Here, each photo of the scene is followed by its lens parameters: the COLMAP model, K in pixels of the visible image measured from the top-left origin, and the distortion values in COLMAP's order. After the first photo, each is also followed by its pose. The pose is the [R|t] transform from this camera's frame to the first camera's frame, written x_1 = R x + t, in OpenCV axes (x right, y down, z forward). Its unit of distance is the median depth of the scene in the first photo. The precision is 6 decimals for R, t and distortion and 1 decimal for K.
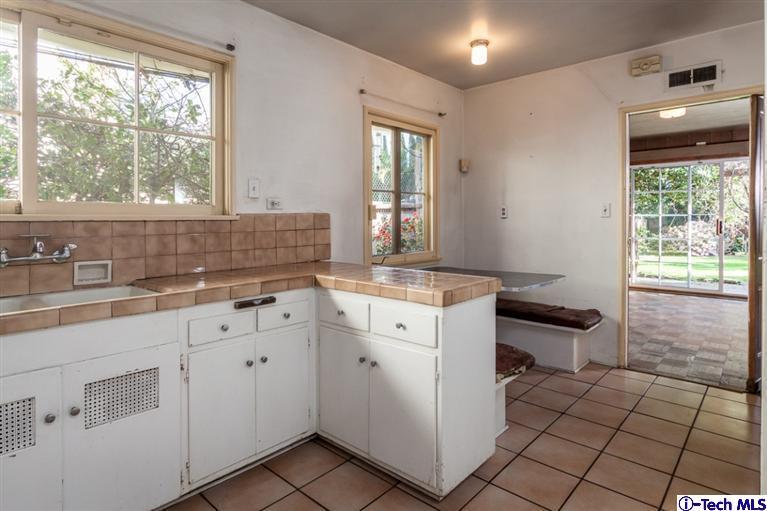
lens RADIAL K [[433.6, 0, 382.8], [0, 433.6, 217.2], [0, 0, 1]] dist [-0.001333, -0.000362]
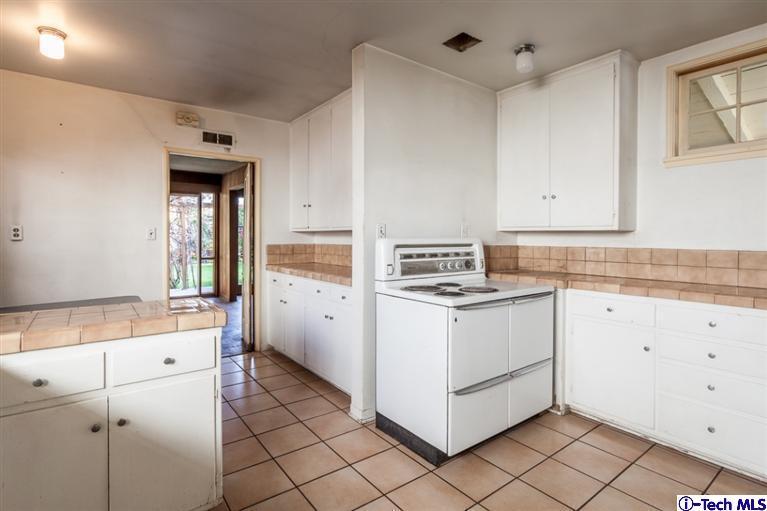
lens RADIAL K [[386.2, 0, 381.8], [0, 386.2, 242.8], [0, 0, 1]] dist [-0.001690, 0.000013]
pose [[0.186576, -0.008507, 0.982404, -0.397682], [-0.003308, 0.999951, 0.009288, -0.003974], [-0.982435, -0.004983, 0.186538, 0.243833]]
